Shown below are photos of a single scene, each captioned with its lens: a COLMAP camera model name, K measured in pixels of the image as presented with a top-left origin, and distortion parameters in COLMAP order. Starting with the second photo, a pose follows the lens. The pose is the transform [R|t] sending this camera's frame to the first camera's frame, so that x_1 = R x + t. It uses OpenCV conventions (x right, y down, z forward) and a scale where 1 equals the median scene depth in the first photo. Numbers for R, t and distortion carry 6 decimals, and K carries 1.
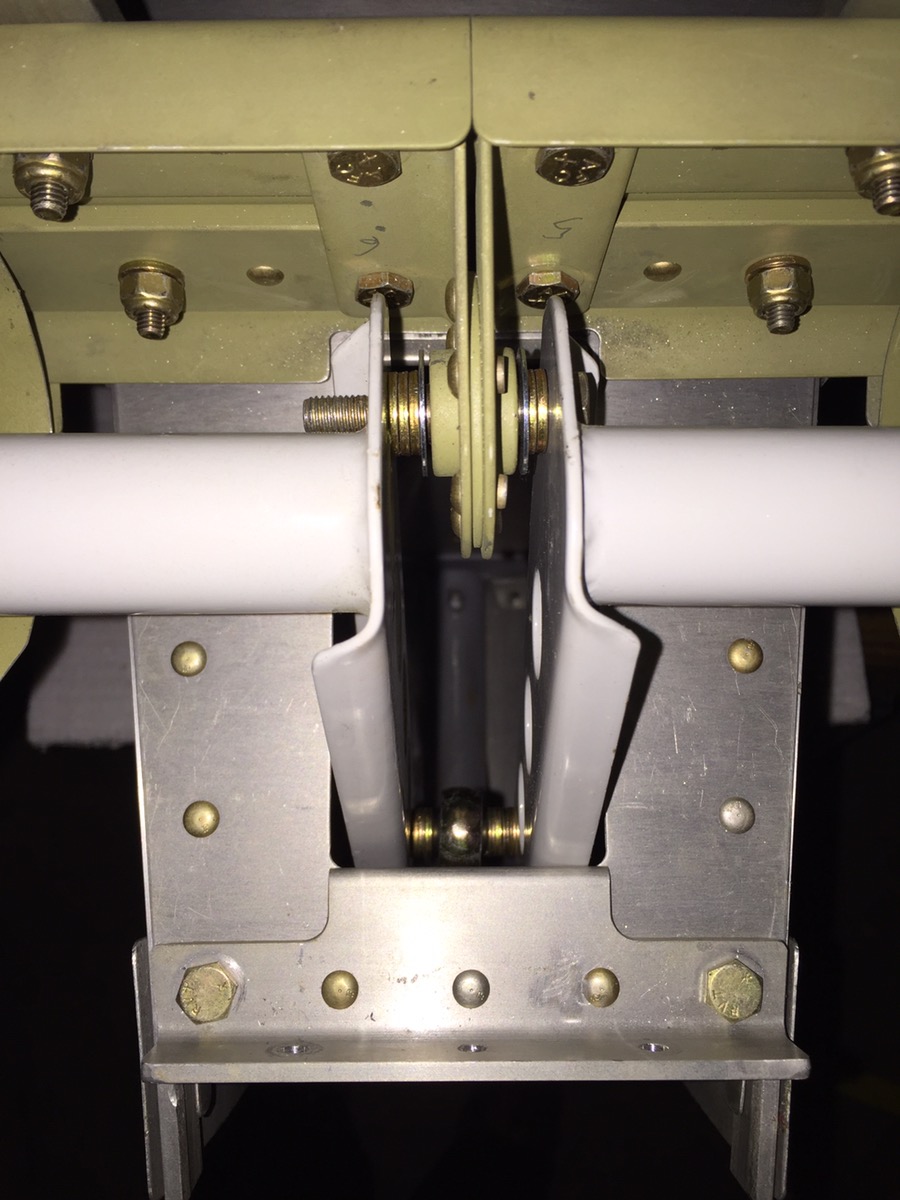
lens RADIAL K [[1049.1, 0, 447.9], [0, 1049.1, 597.9], [0, 0, 1]] dist [0.085526, -0.127017]
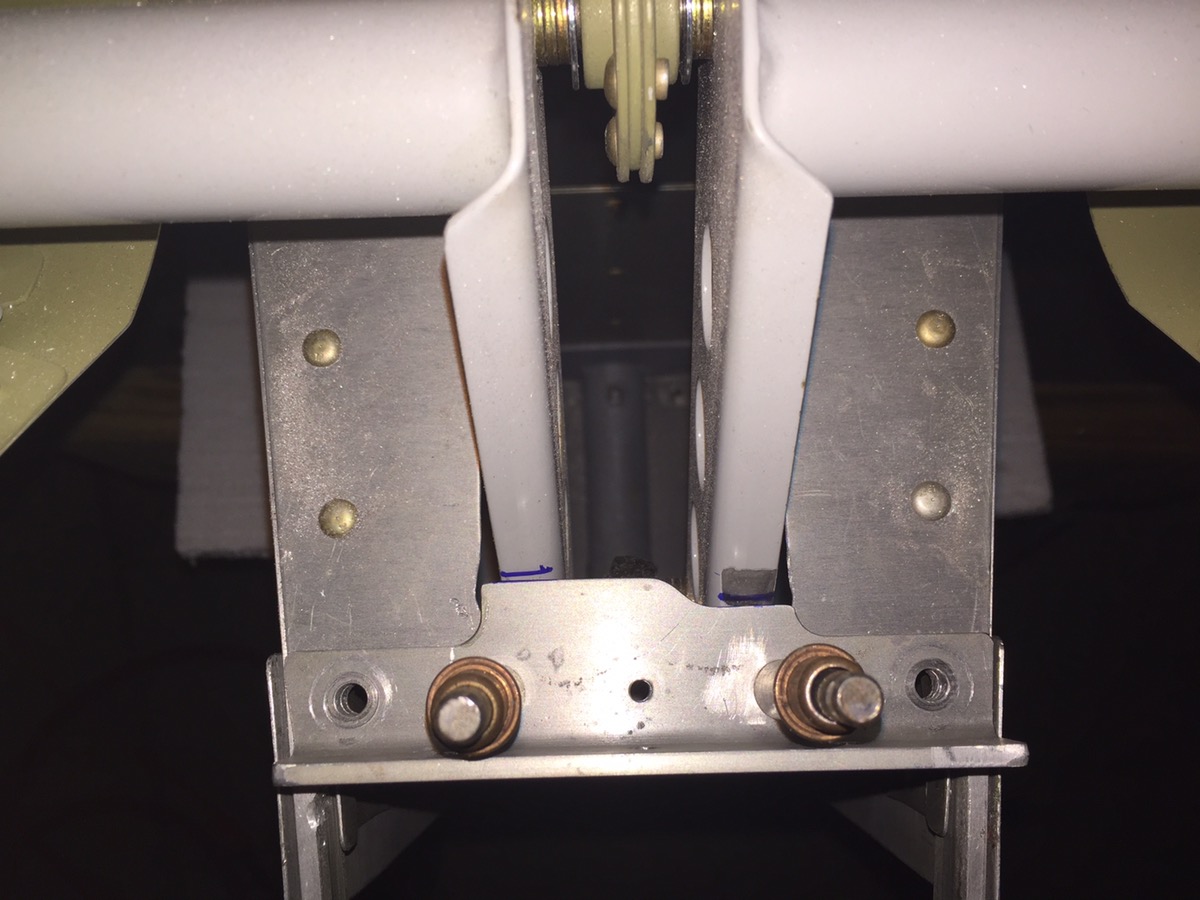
lens RADIAL K [[1049.1, 0, 601.8], [0, 1049.1, 450.6], [0, 0, 1]] dist [0.085526, -0.127017]
pose [[0.999707, -0.023033, -0.007378, -0.000176], [0.022910, 0.999604, -0.016329, 0.175751], [0.007751, 0.016156, 0.999839, 0.098061]]
